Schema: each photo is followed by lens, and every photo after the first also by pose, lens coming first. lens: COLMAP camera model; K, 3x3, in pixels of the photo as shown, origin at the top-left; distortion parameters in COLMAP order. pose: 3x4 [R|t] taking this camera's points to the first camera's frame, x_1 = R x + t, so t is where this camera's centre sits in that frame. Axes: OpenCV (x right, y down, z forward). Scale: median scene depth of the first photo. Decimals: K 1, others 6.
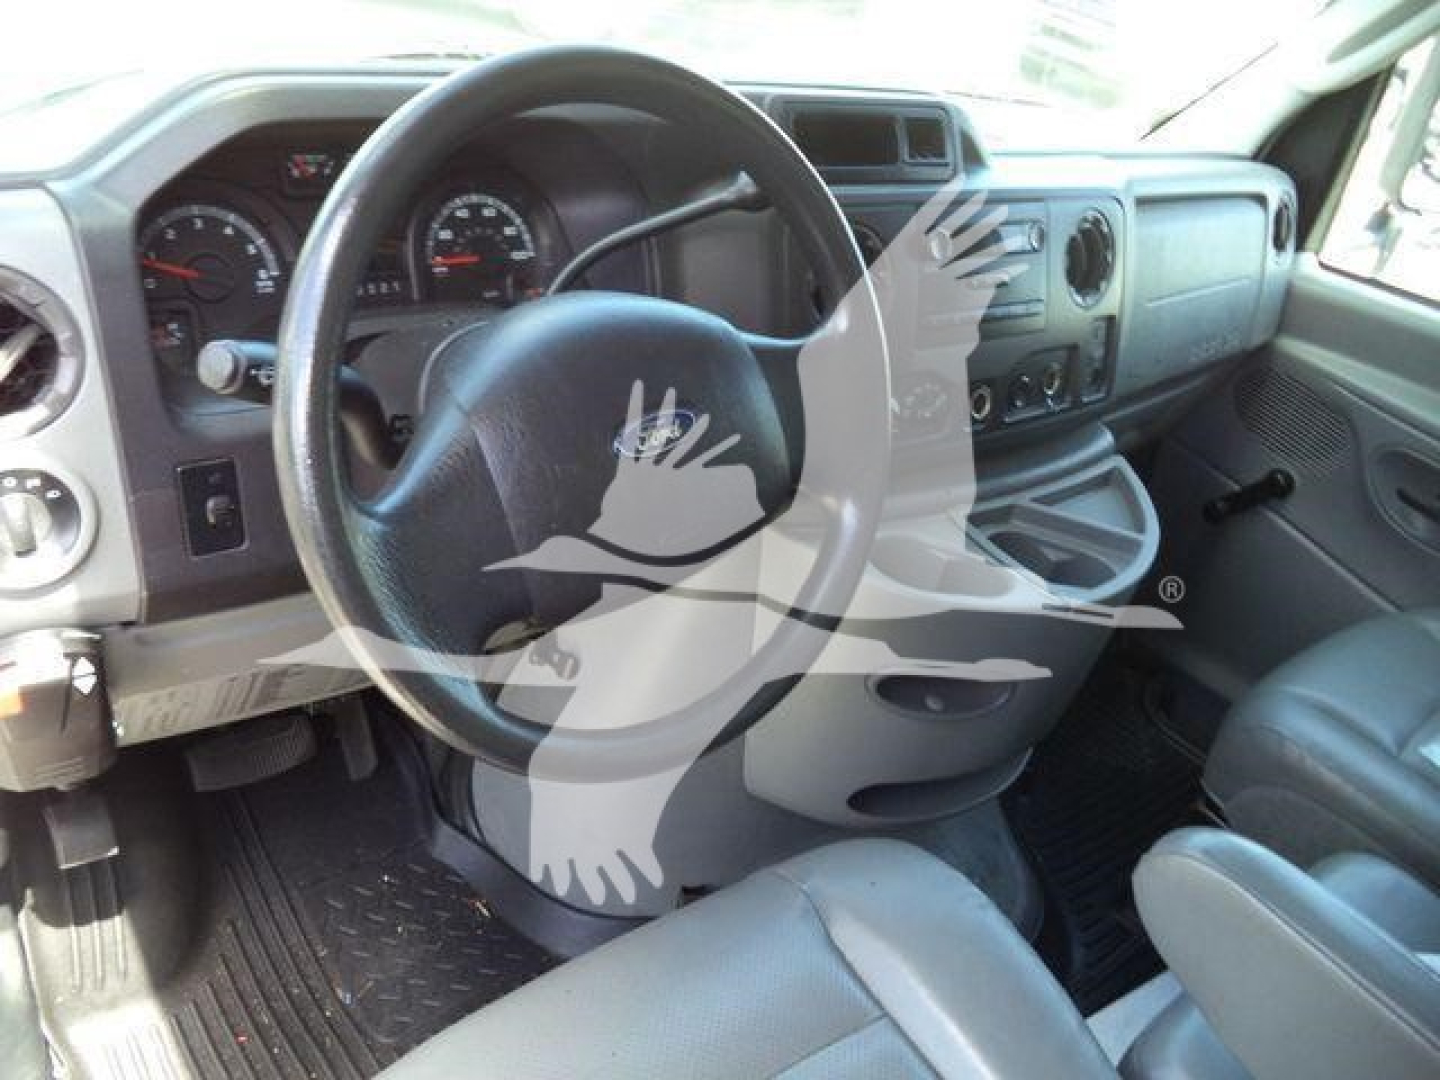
lens RADIAL K [[1193.5, 0, 737.9], [0, 1193.5, 537.0], [0, 0, 1]] dist [-0.063136, 0.043480]
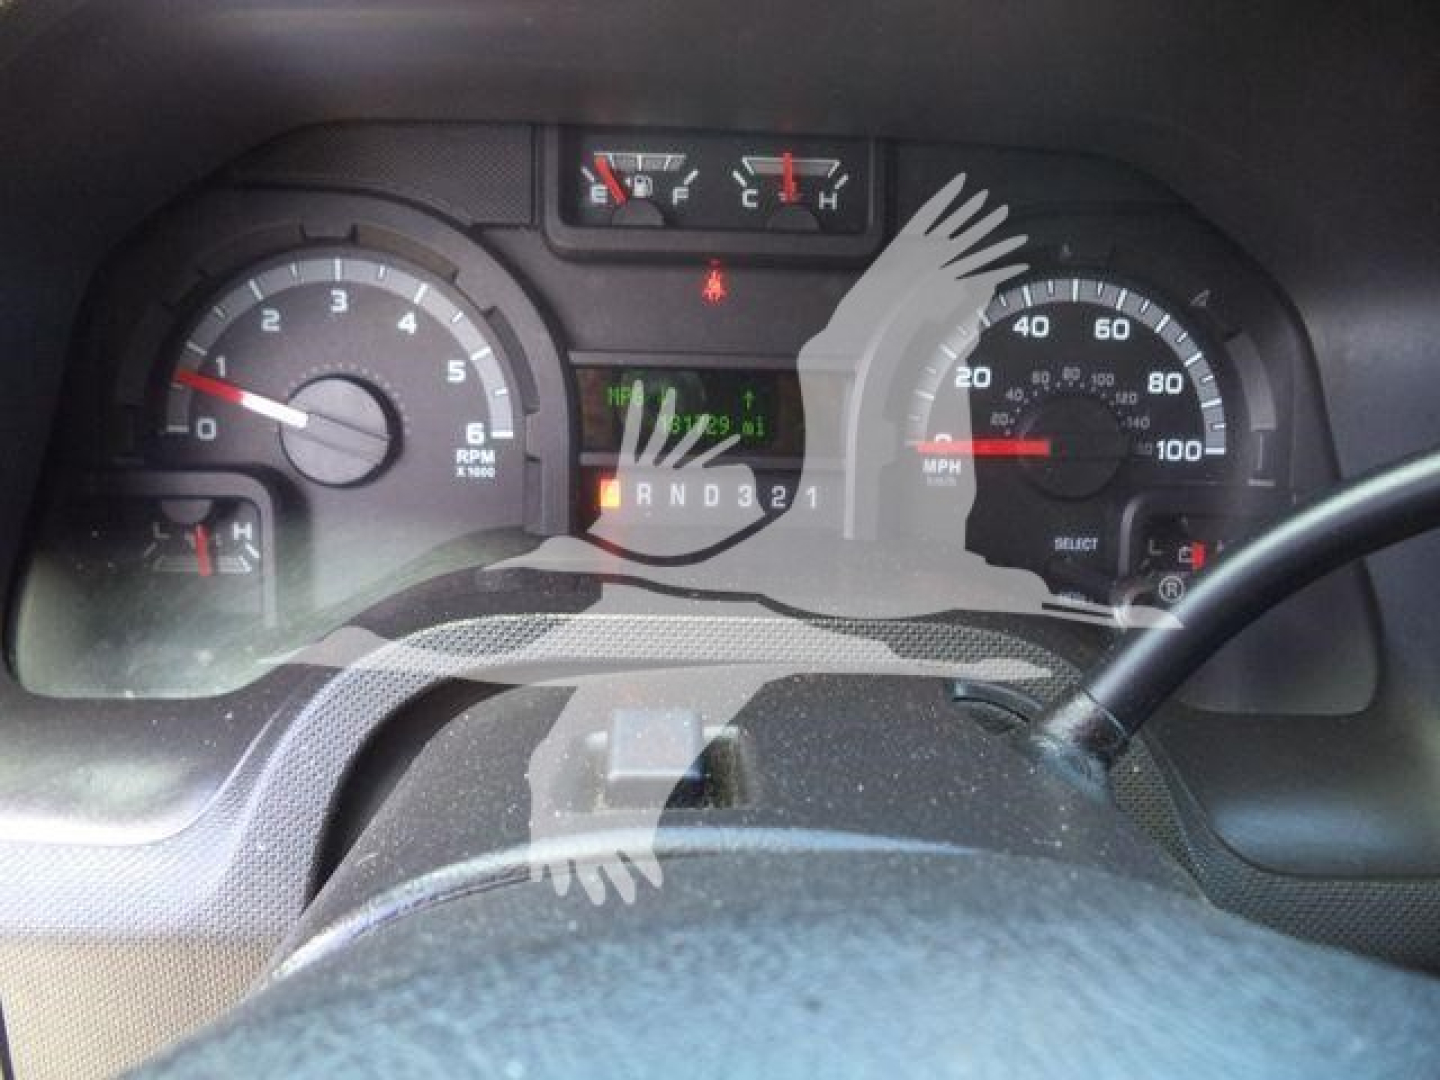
lens RADIAL K [[1064.4, 0, 720.0], [0, 1064.4, 540.0], [0, 0, 1]] dist [-0.027525, 0.000306]
pose [[0.780655, 0.161786, -0.603658, -0.095108], [-0.223062, 0.974422, -0.027311, -0.174637], [0.583799, 0.155974, 0.796775, 0.680095]]
